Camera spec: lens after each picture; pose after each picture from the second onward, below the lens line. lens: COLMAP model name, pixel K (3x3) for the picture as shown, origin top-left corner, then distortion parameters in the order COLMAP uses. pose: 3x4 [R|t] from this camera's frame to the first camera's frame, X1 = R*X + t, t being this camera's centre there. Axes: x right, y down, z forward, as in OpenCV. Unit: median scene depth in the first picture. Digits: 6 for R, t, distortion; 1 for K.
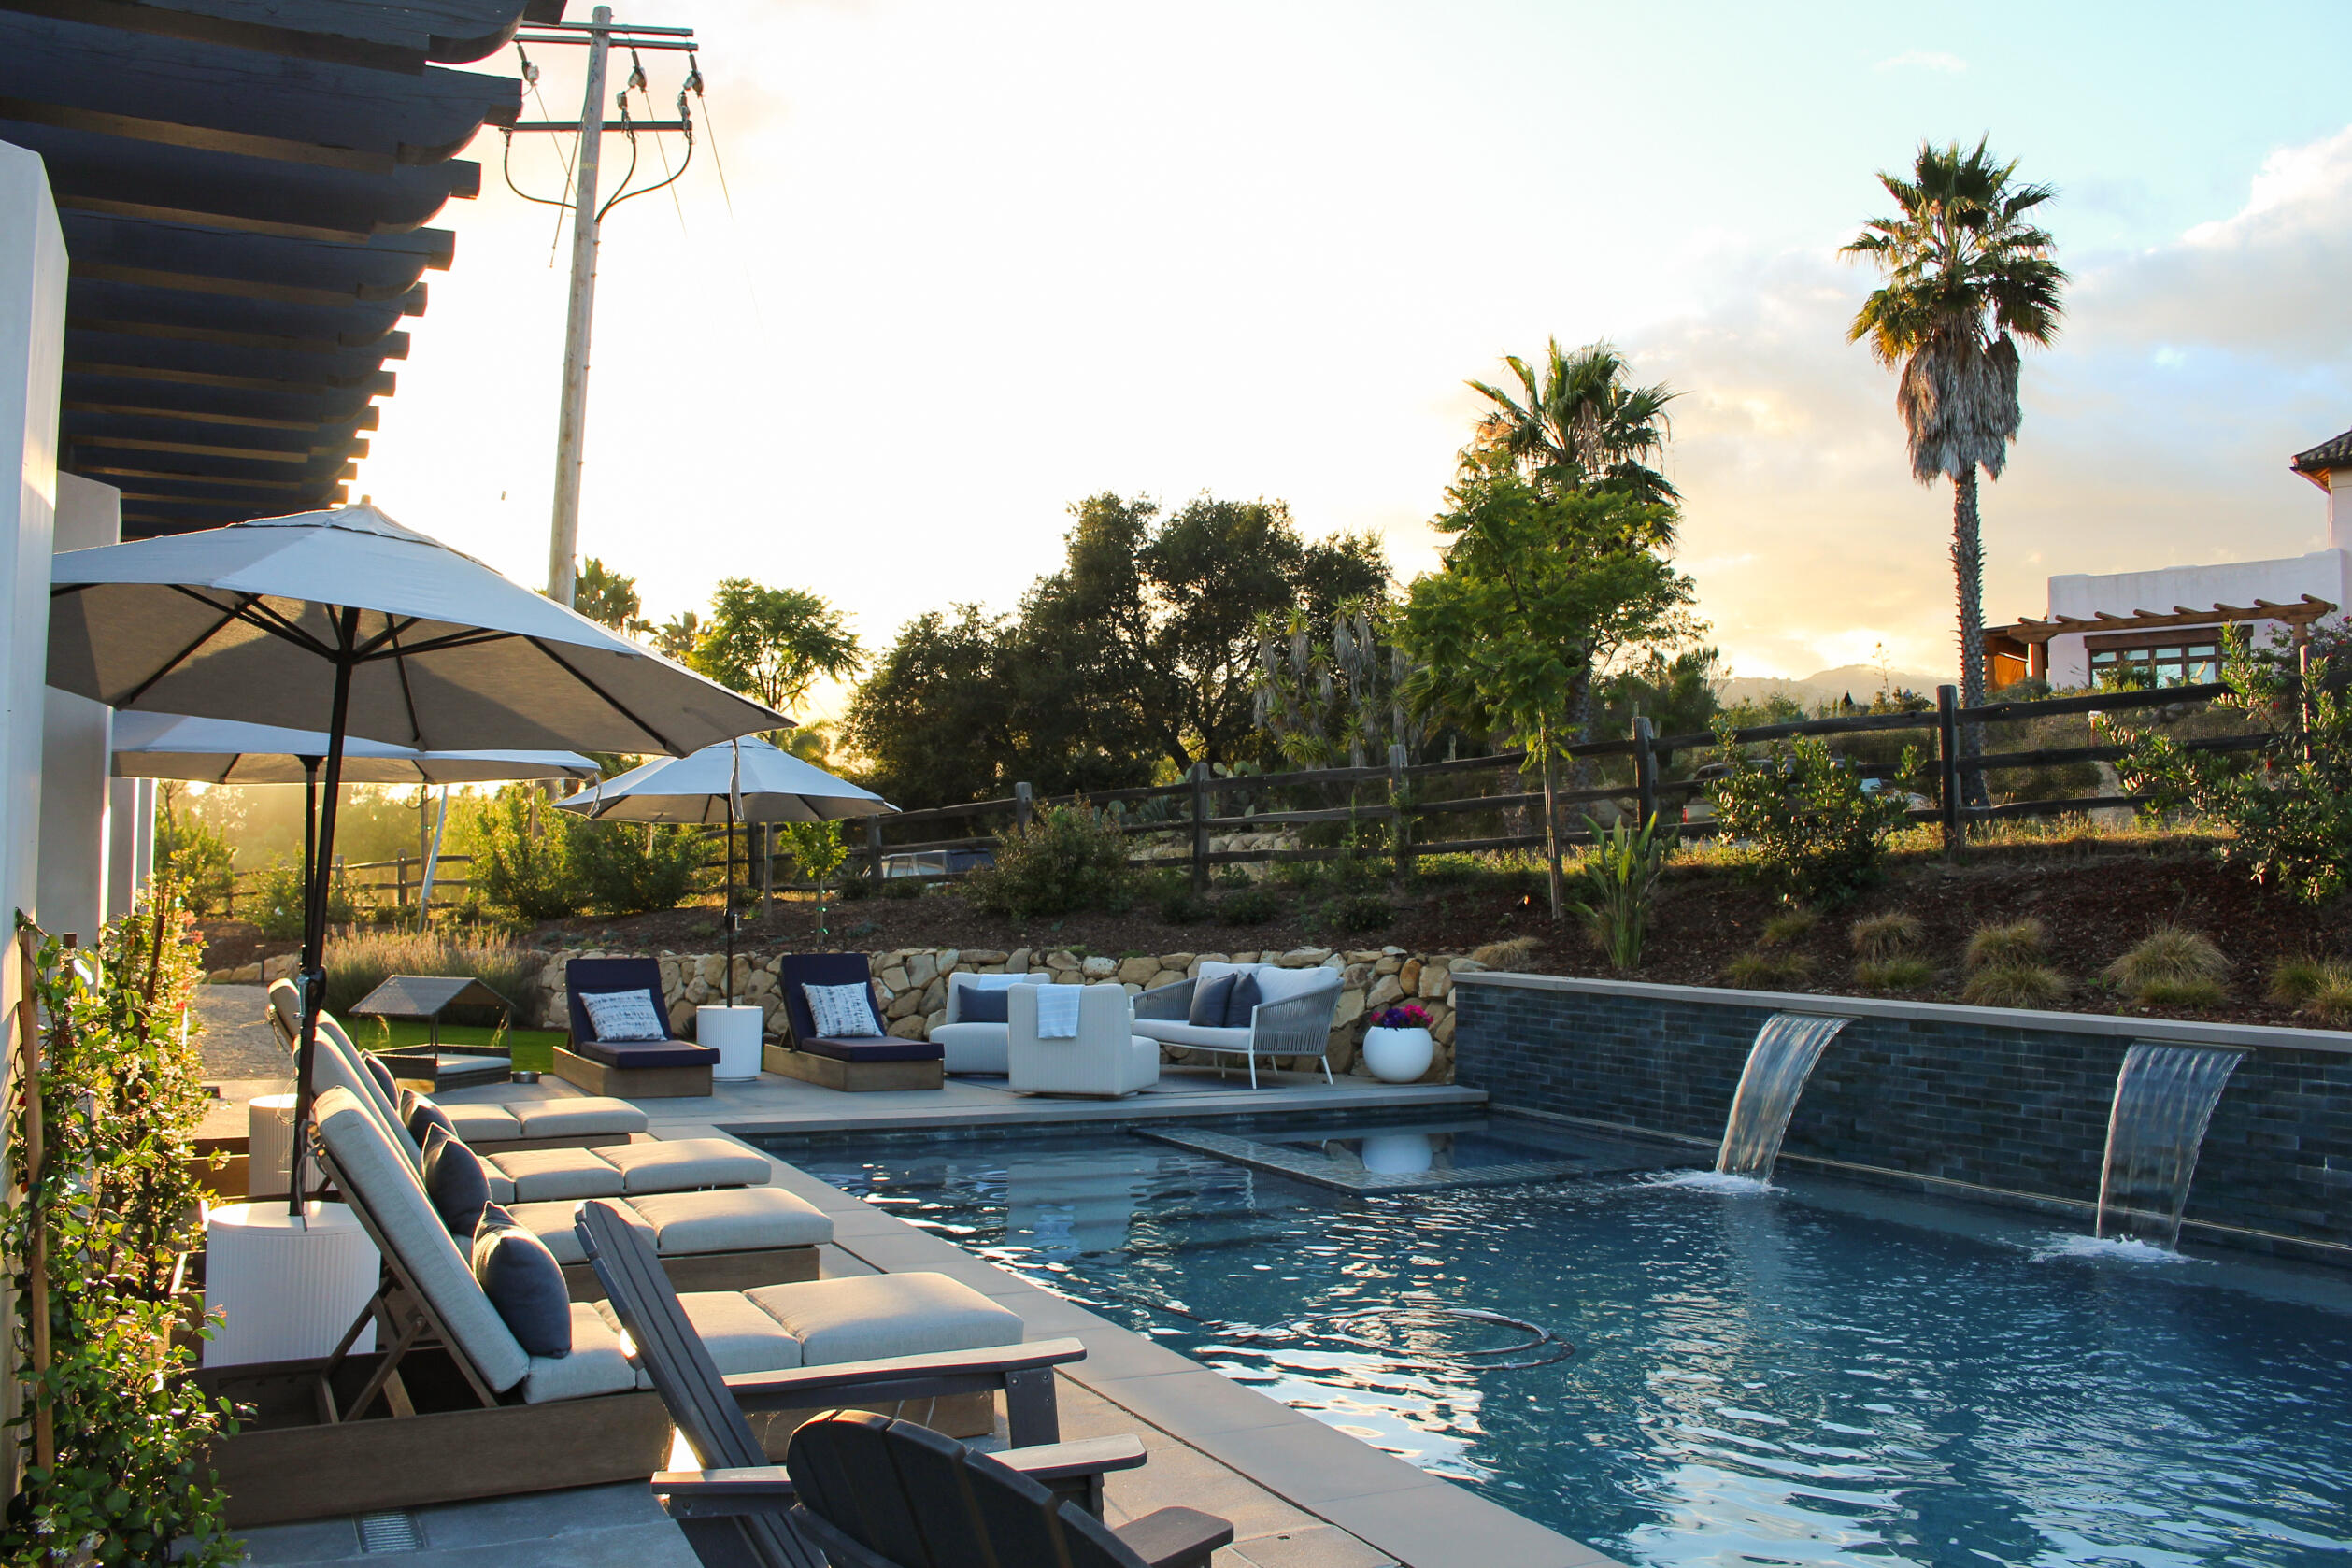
lens RADIAL K [[1972.3, 0, 1232.3], [0, 1972.3, 778.5], [0, 0, 1]] dist [-0.154979, 0.132719]
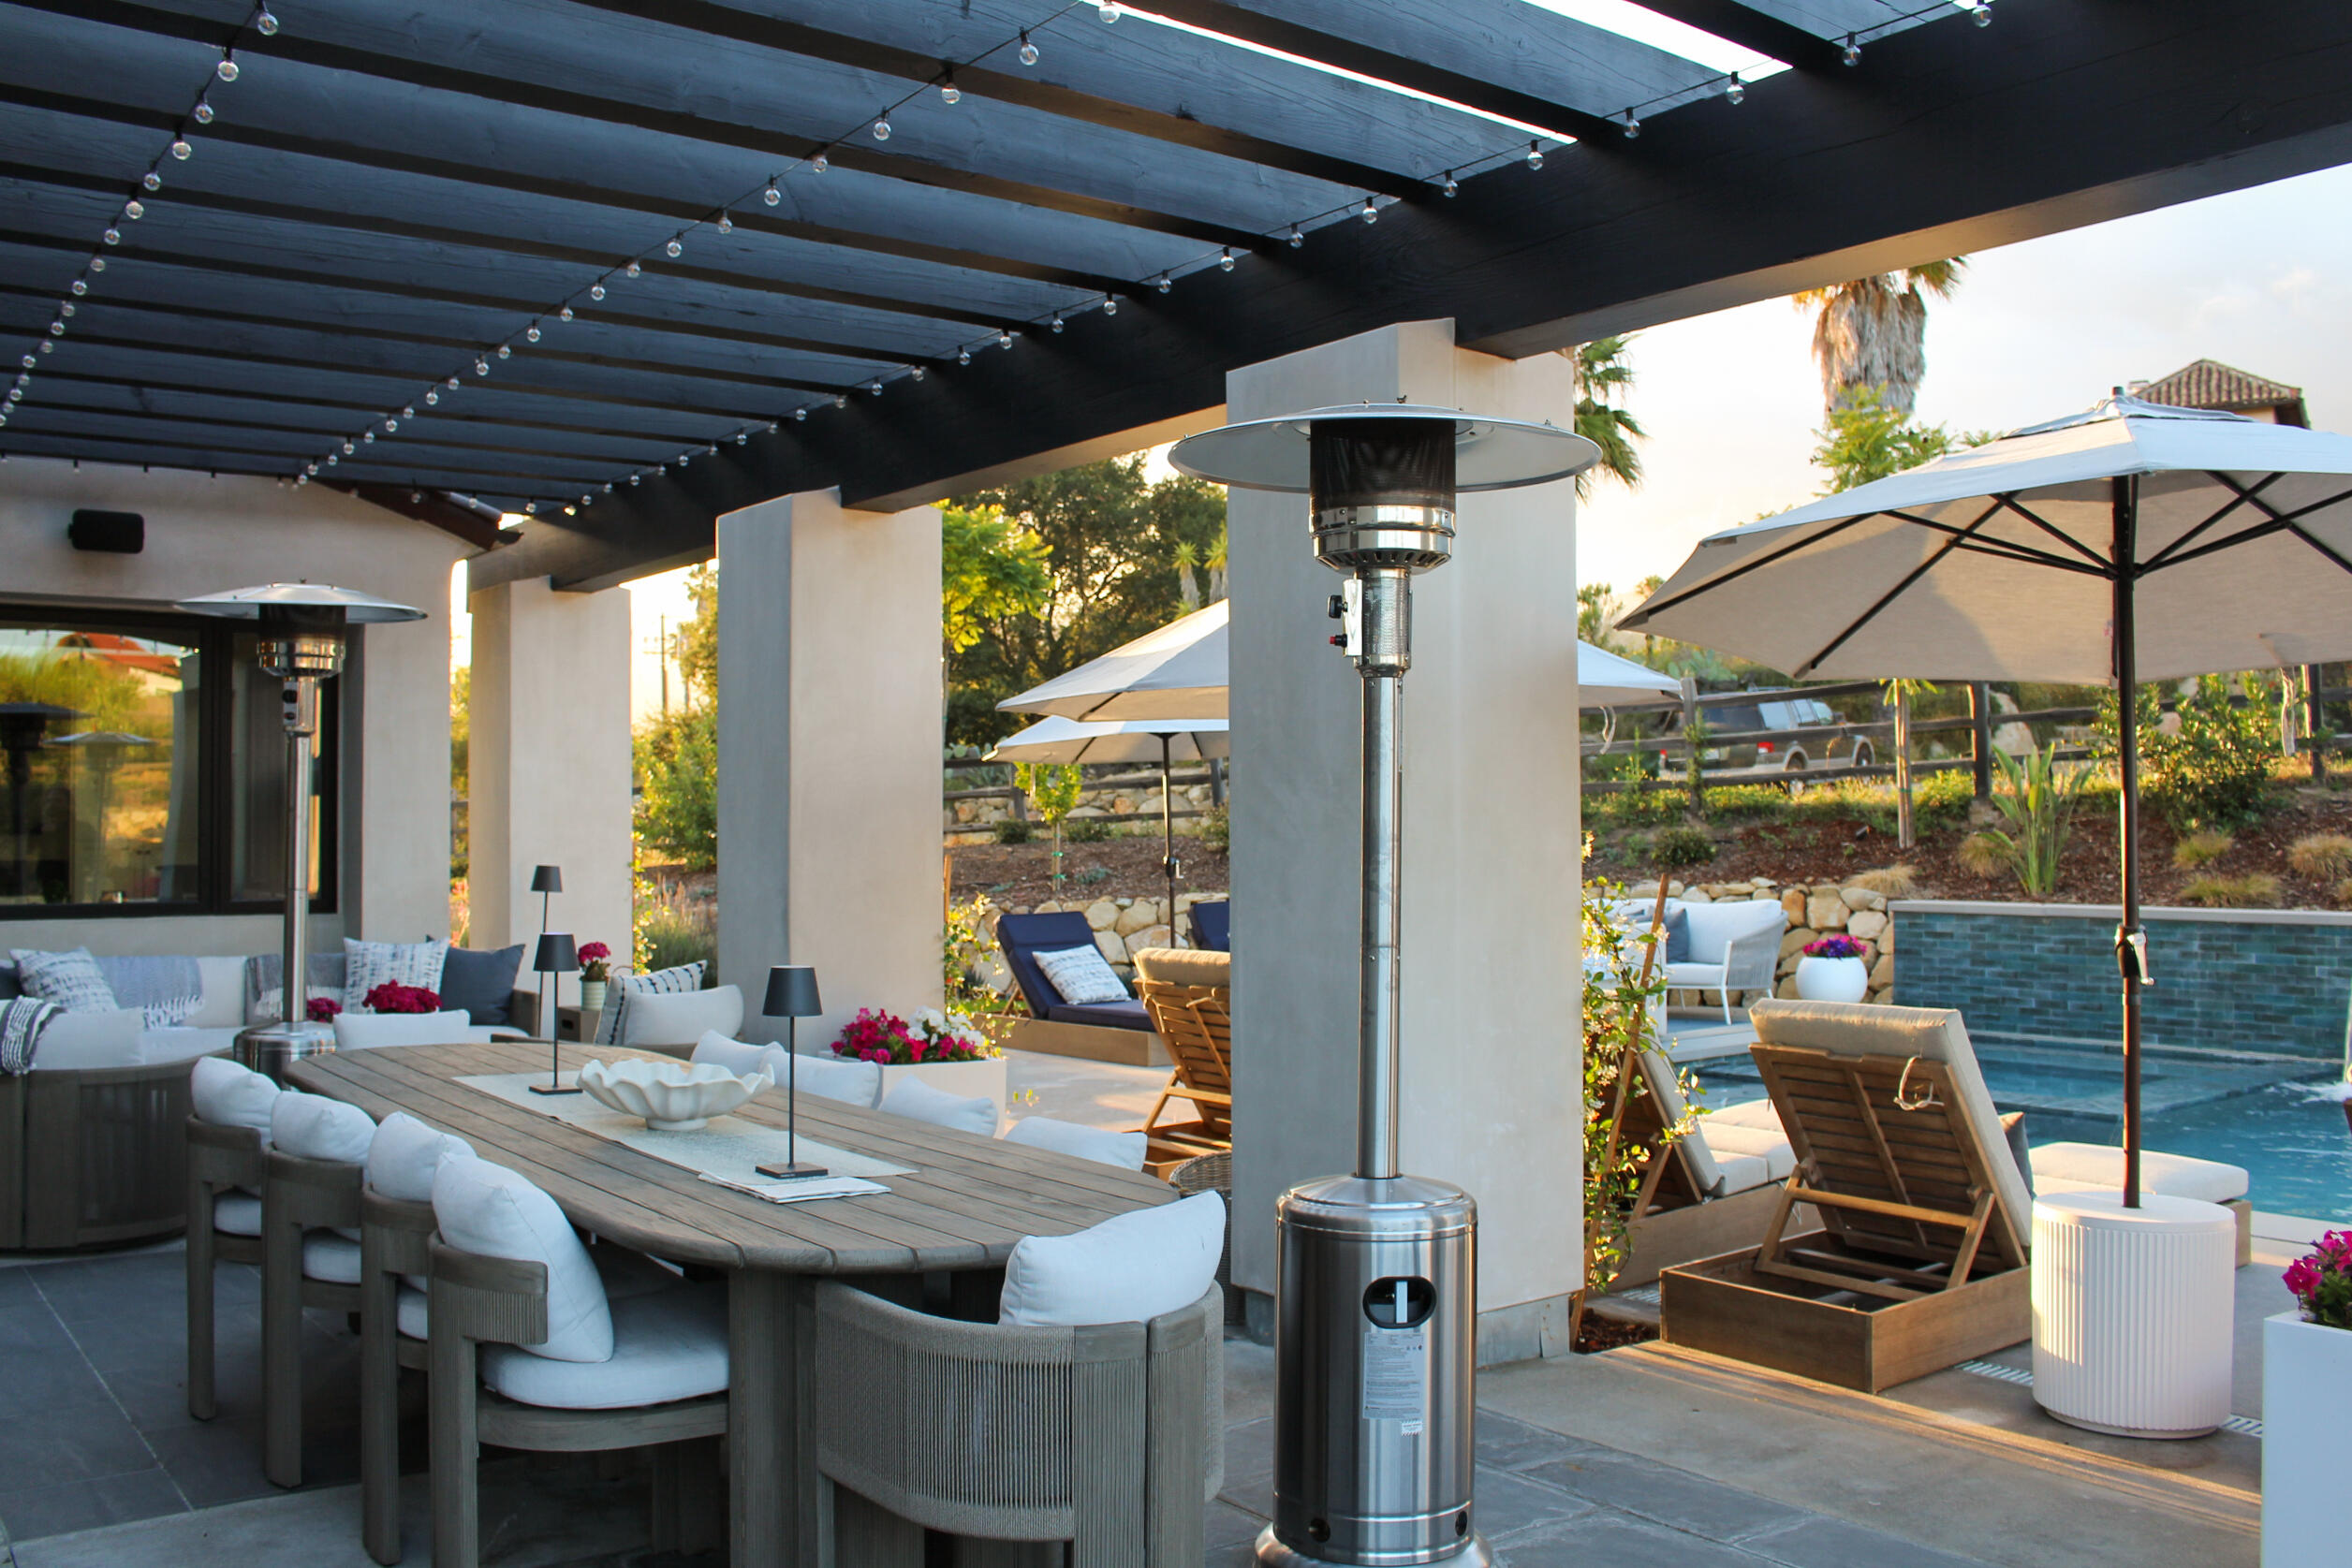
lens RADIAL K [[1972.1, 0, 1232.3], [0, 1972.1, 778.5], [0, 0, 1]] dist [-0.154979, 0.132719]
pose [[0.981171, -0.012605, 0.192731, -0.393760], [0.006468, 0.999453, 0.032436, 0.000756], [-0.193035, -0.030579, 0.980715, 0.085838]]
